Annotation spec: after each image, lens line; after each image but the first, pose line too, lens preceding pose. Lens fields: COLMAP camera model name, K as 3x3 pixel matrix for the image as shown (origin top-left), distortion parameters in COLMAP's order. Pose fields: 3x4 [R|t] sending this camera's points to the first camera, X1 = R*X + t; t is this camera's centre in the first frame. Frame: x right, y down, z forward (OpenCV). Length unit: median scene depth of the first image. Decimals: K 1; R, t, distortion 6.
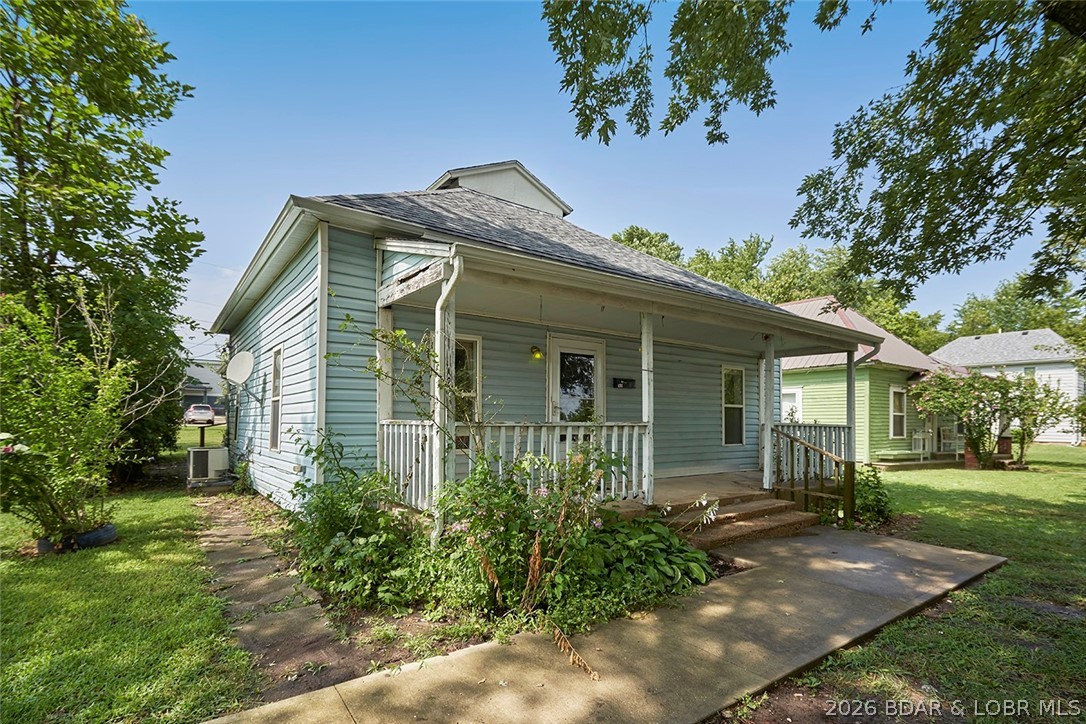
lens RADIAL K [[494.7, 0, 546.8], [0, 494.7, 358.7], [0, 0, 1]] dist [0.002745, 0.001032]
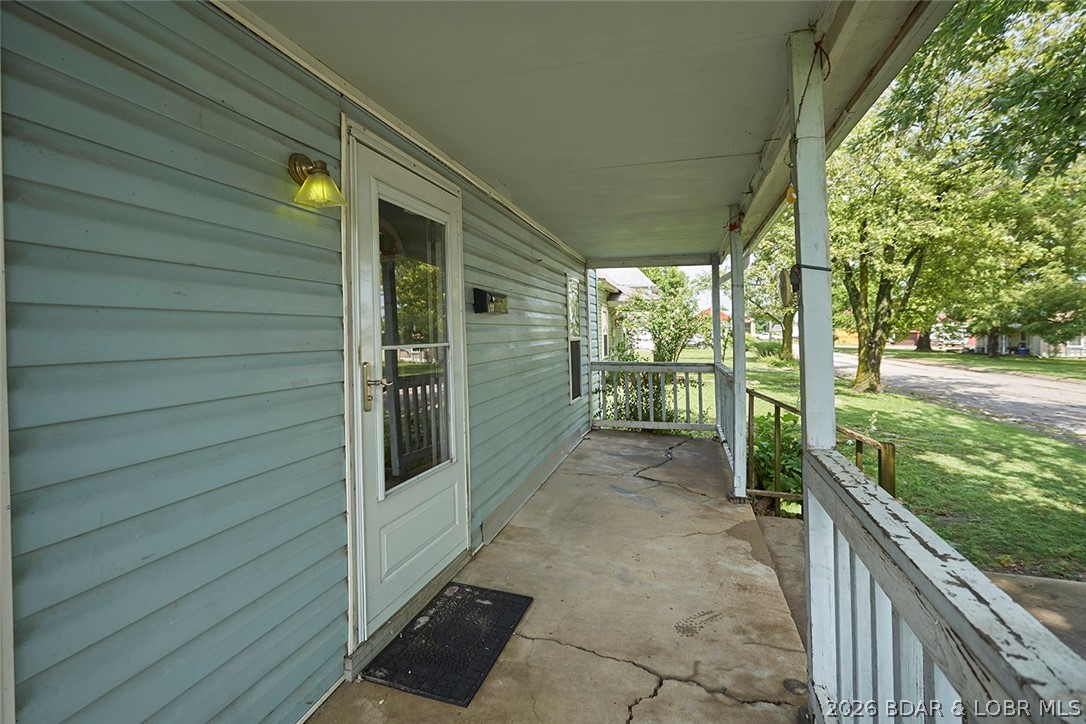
lens RADIAL K [[506.2, 0, 544.3], [0, 506.2, 333.9], [0, 0, 1]] dist [-0.000248, 0.000434]
pose [[0.805728, -0.005843, 0.592257, -0.078970], [-0.075003, 0.990895, 0.111812, 0.028289], [-0.587517, -0.134511, 0.797954, 0.700155]]
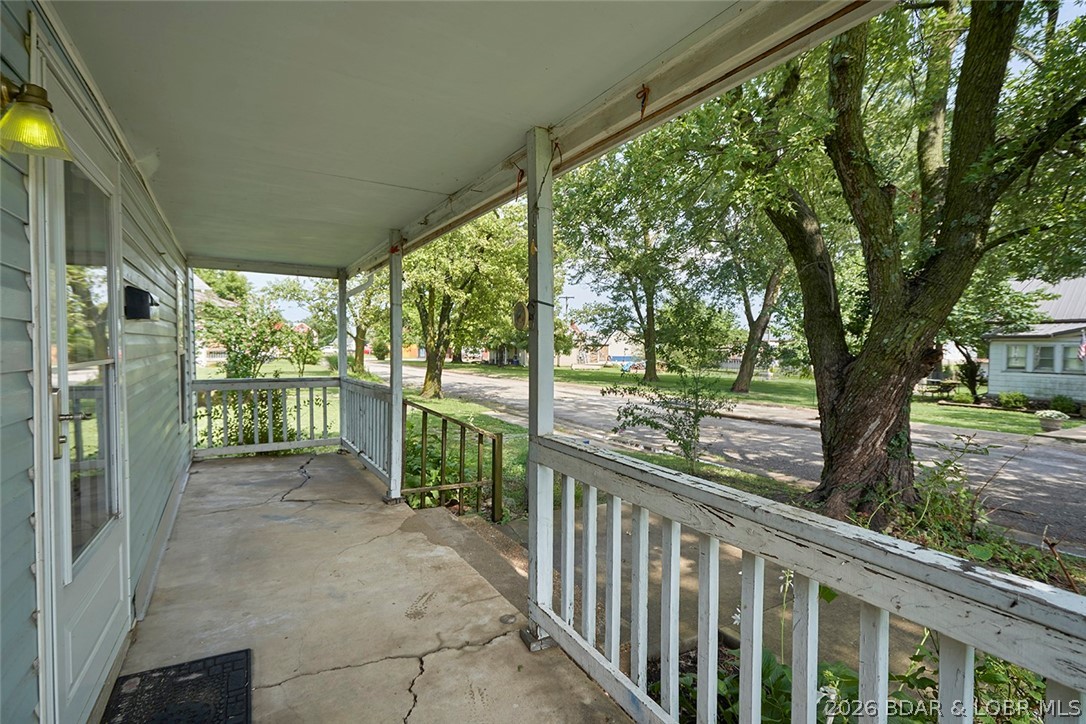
lens RADIAL K [[508.2, 0, 546.2], [0, 508.2, 359.4], [0, 0, 1]] dist [-0.002635, 0.001019]
pose [[0.111856, -0.023234, 0.993453, -0.171590], [-0.144521, 0.988717, 0.039396, 0.038189], [-0.983159, -0.147982, 0.107236, 0.785483]]
